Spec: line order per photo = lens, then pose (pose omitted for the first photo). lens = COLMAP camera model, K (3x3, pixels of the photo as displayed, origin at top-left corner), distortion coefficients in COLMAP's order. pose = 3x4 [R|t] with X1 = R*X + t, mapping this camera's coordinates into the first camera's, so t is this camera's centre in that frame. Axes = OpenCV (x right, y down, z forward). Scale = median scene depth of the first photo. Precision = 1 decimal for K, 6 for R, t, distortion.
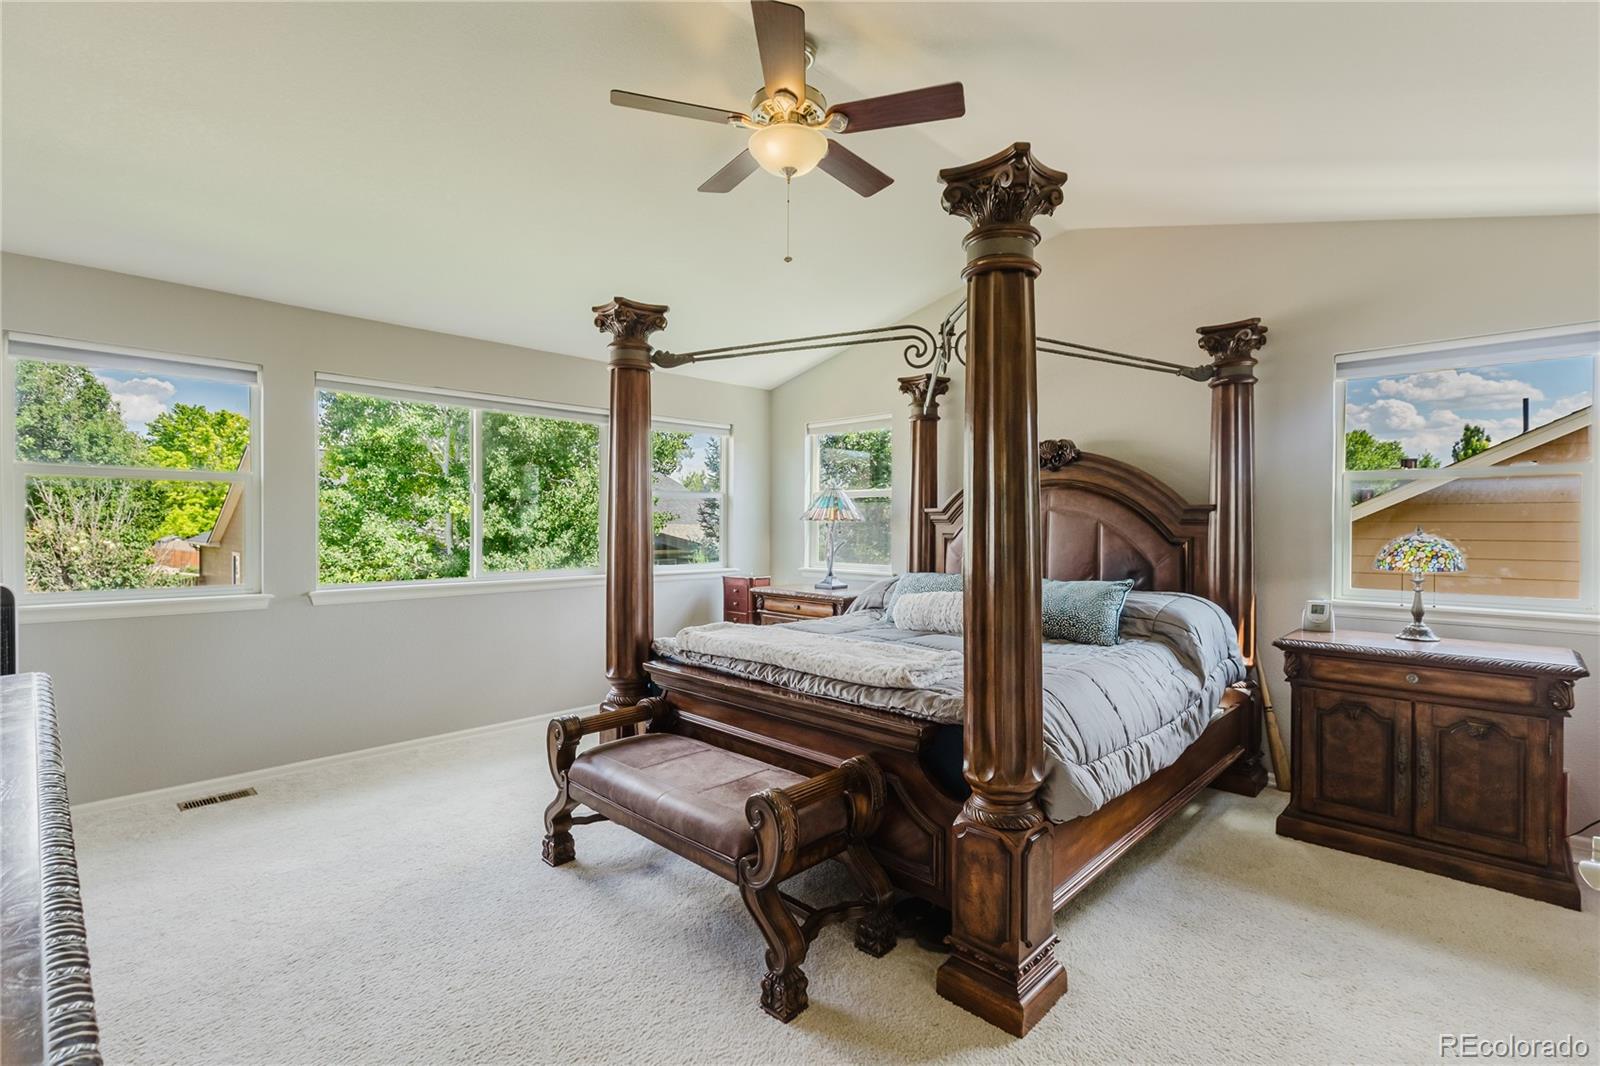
lens RADIAL K [[733.6, 0, 793.5], [0, 733.6, 516.2], [0, 0, 1]] dist [0.007494, -0.000900]
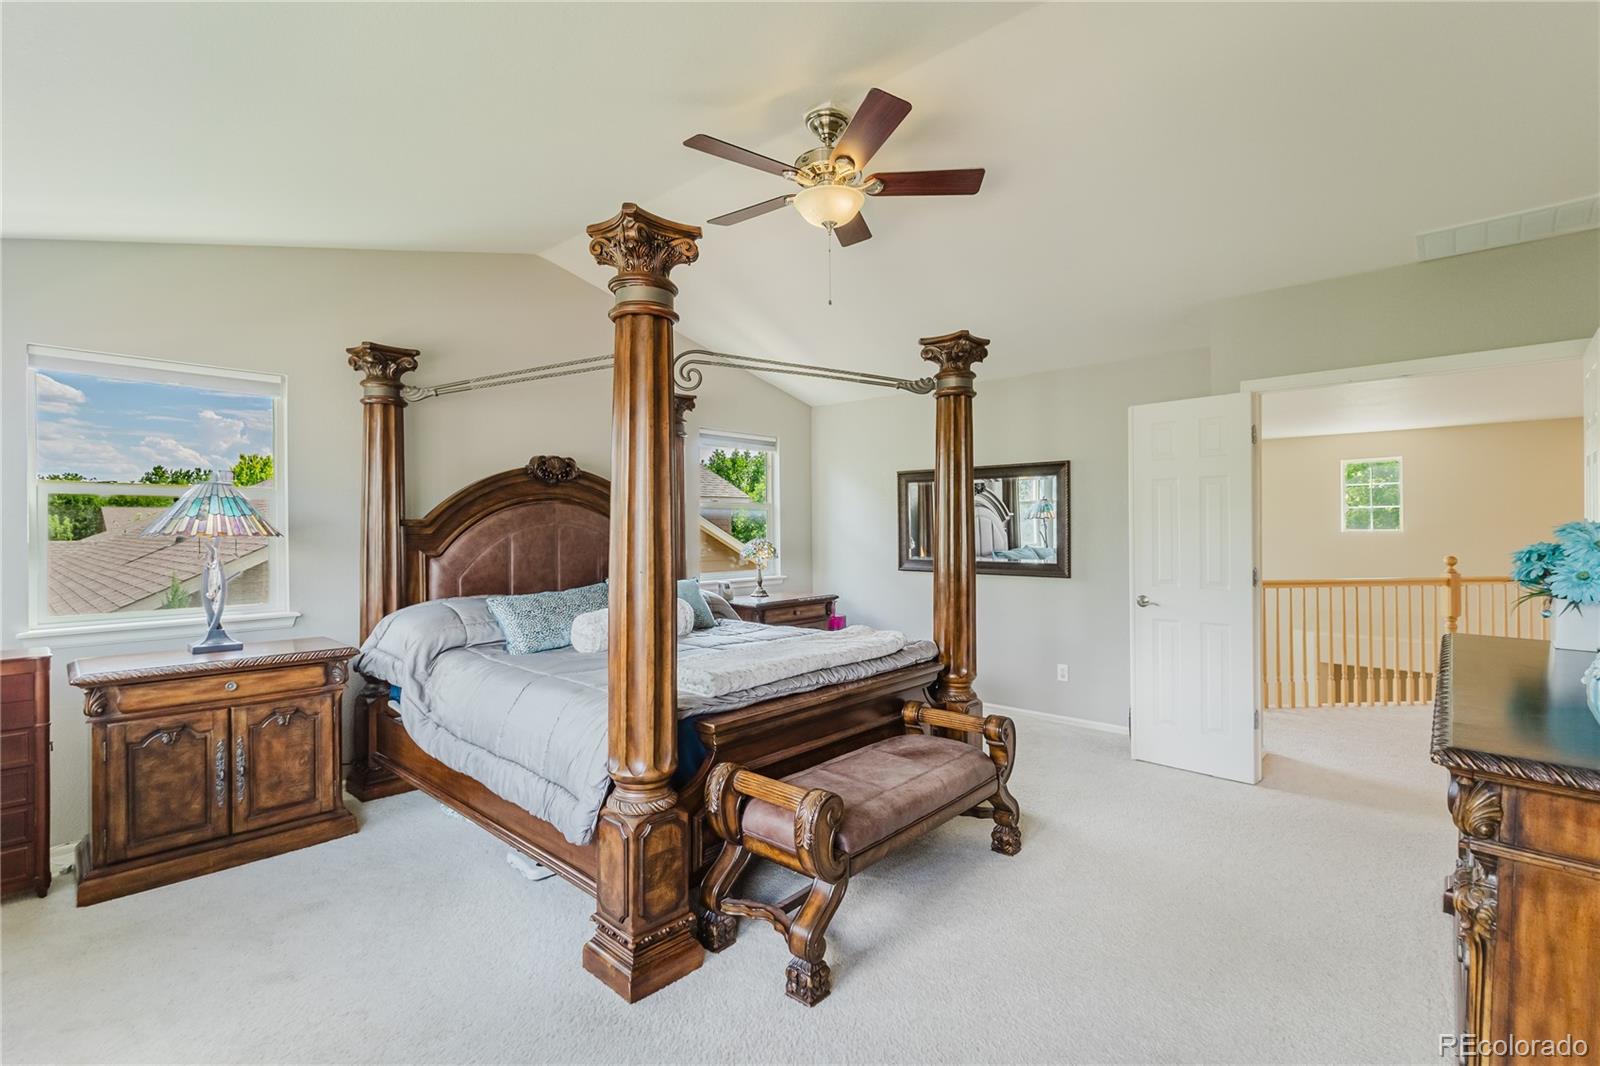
lens RADIAL K [[733.6, 0, 796.9], [0, 733.6, 535.1], [0, 0, 1]] dist [0.007494, -0.000900]
pose [[-0.025344, -0.007886, 0.999648, -0.724299], [0.005170, 0.999954, 0.008020, 0.001059], [-0.999665, 0.005371, -0.025302, 0.707342]]
